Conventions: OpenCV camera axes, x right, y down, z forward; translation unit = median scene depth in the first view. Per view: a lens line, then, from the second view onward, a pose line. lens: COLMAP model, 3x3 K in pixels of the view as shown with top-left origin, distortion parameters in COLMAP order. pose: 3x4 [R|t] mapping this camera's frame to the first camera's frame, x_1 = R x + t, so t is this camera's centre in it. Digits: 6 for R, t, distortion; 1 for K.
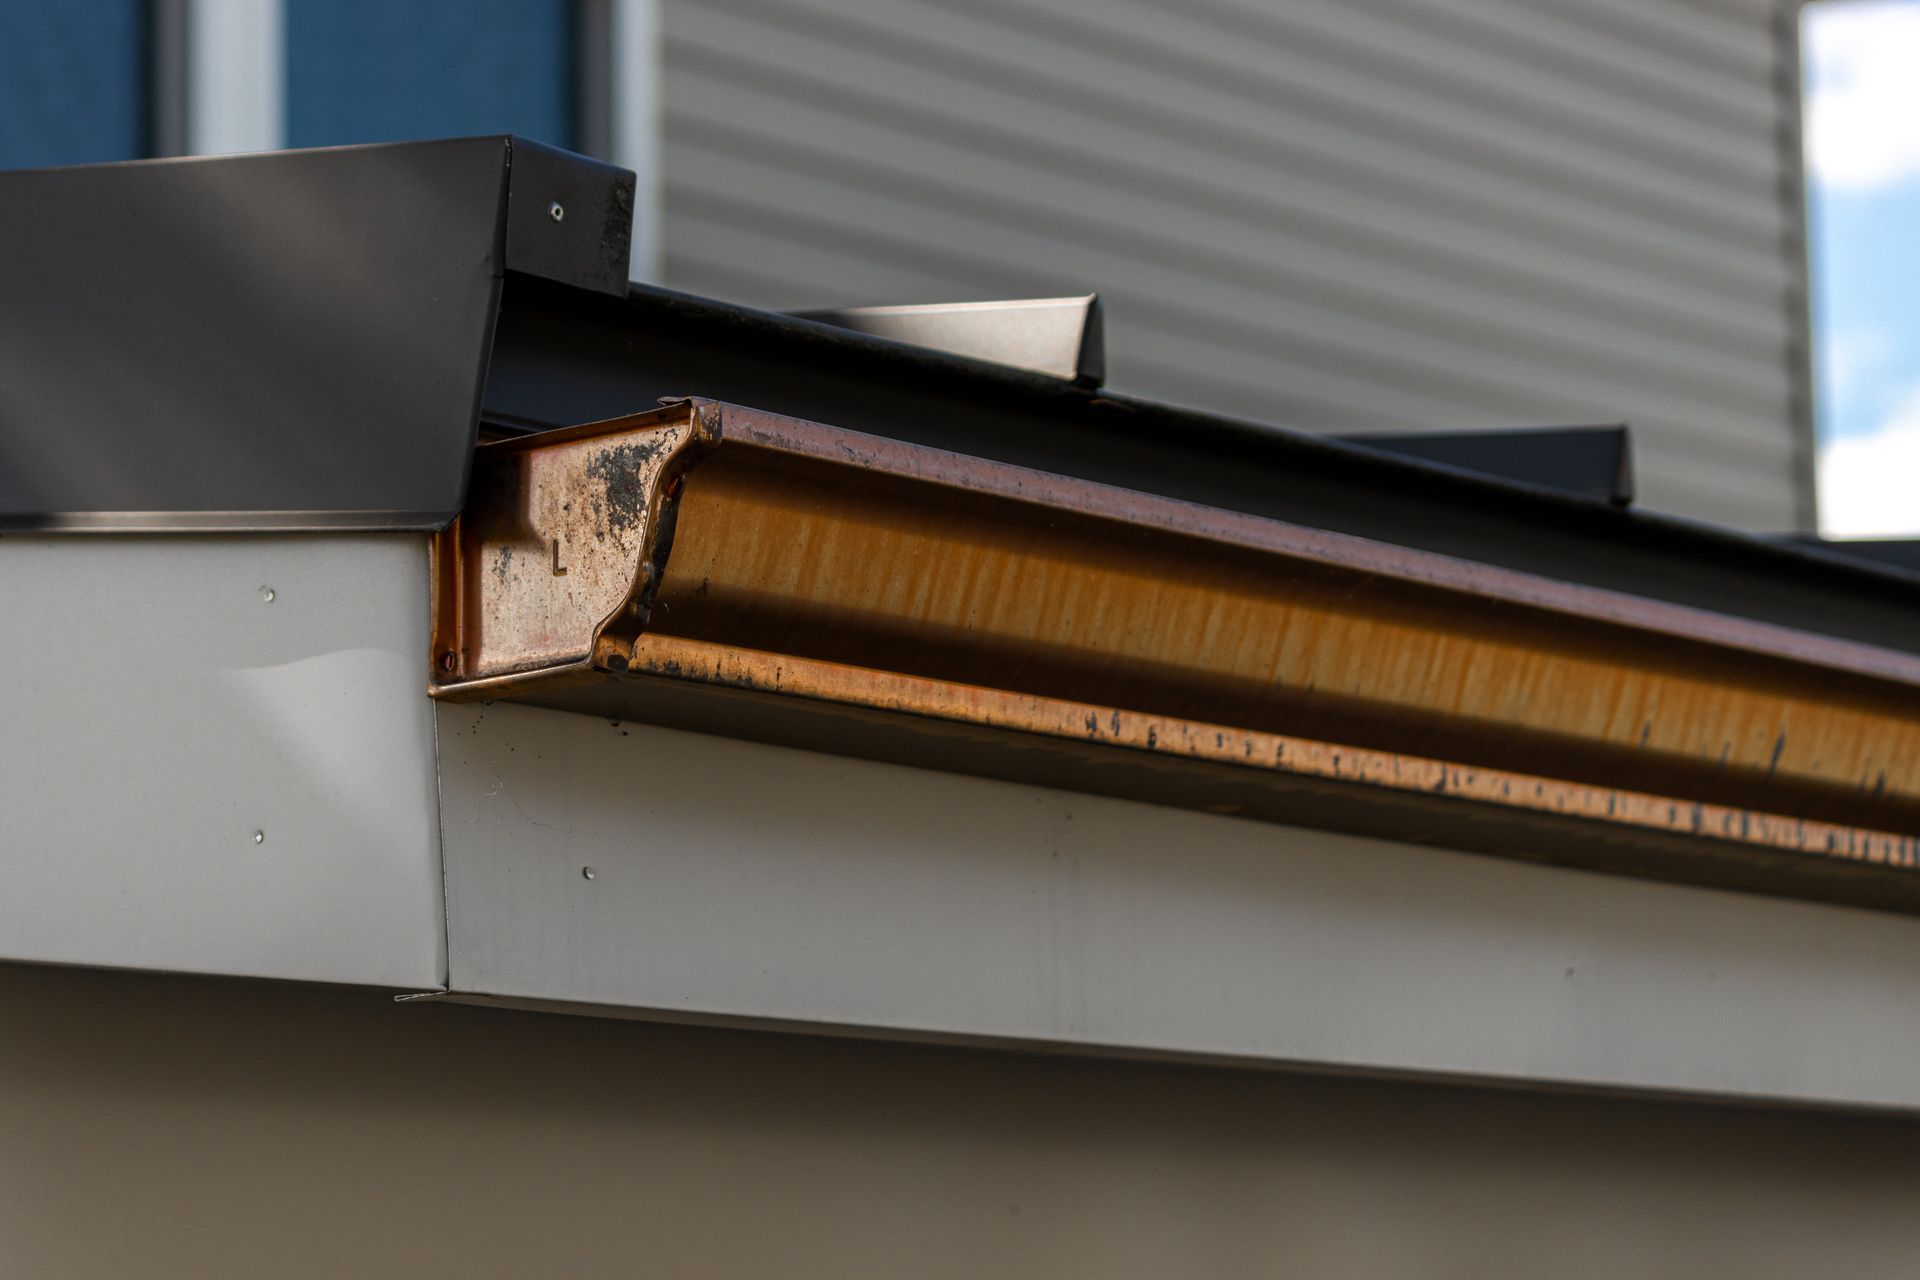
lens RADIAL K [[4458.1, 0, 960.0], [0, 4458.1, 640.0], [0, 0, 1]] dist [0.065138, 0.358331]
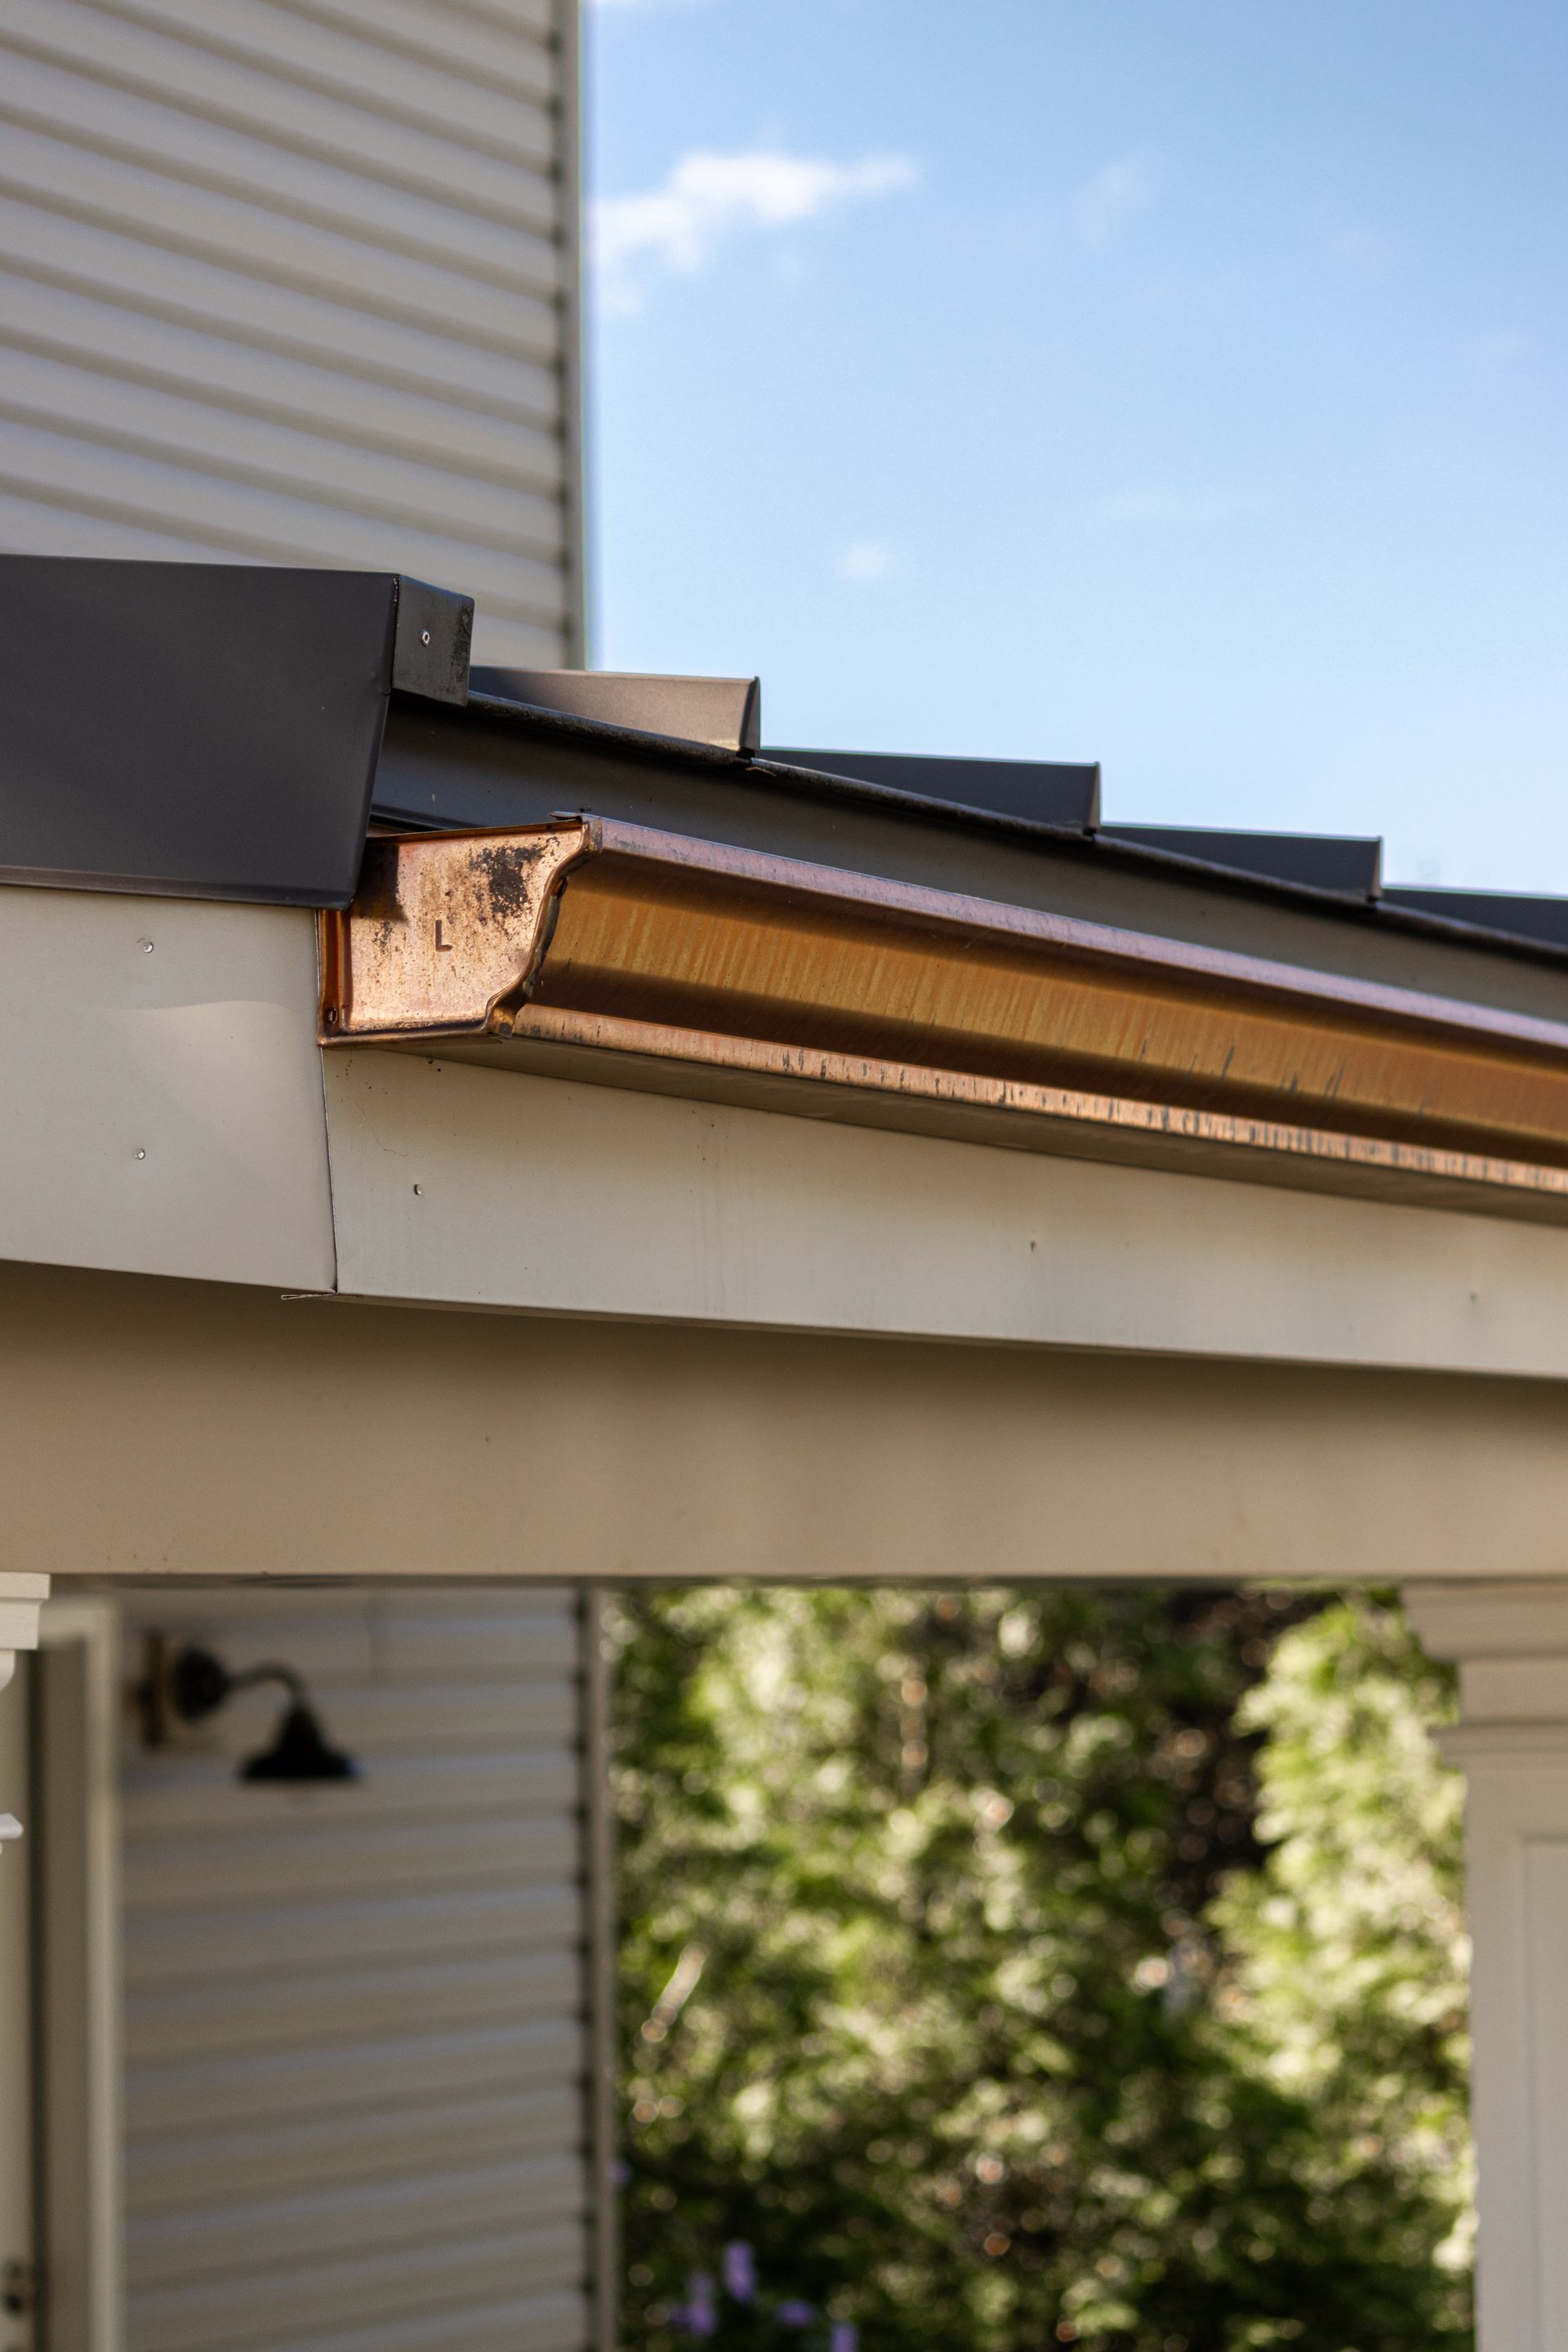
lens RADIAL K [[5461.2, 0, 784.0], [0, 5461.2, 1176.0], [0, 0, 1]] dist [0.065138, 0.358331]
pose [[0.969733, 0.013389, 0.243799, -0.354557], [-0.036496, 0.995227, 0.090510, -0.089611], [-0.241424, -0.096668, 0.965593, -0.442867]]
